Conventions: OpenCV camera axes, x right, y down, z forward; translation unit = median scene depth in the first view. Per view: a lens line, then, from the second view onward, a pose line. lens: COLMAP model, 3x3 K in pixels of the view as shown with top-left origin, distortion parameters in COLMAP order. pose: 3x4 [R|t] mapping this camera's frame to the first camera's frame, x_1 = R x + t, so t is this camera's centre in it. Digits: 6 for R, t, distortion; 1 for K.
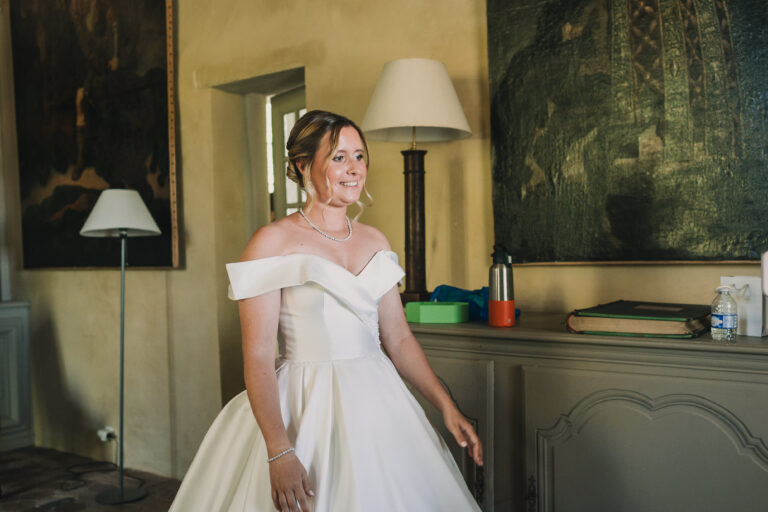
lens RADIAL K [[730.1, 0, 329.6], [0, 730.1, 257.3], [0, 0, 1]] dist [-0.006688, 0.000390]
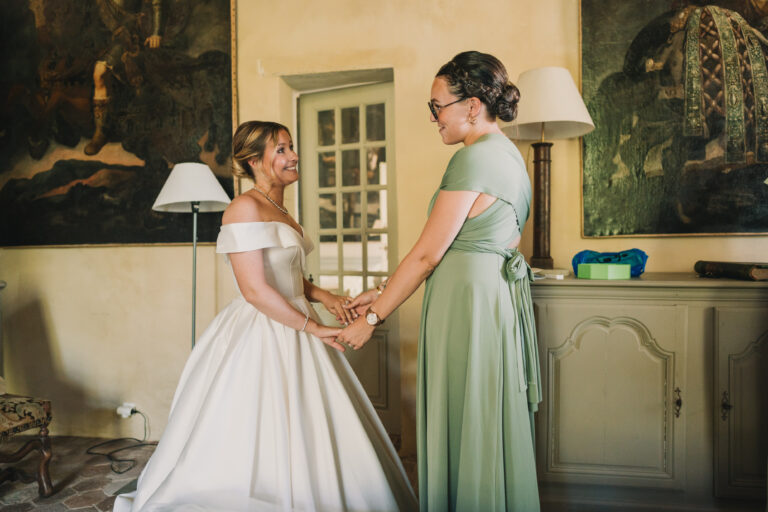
lens RADIAL K [[526.7, 0, 366.5], [0, 526.7, 252.1], [0, 0, 1]] dist [-0.021534, 0.031588]
pose [[0.893974, 0.003944, 0.448101, -0.395992], [-0.003328, 0.999992, -0.002163, 0.029669], [-0.448106, 0.000443, 0.893980, 0.243842]]
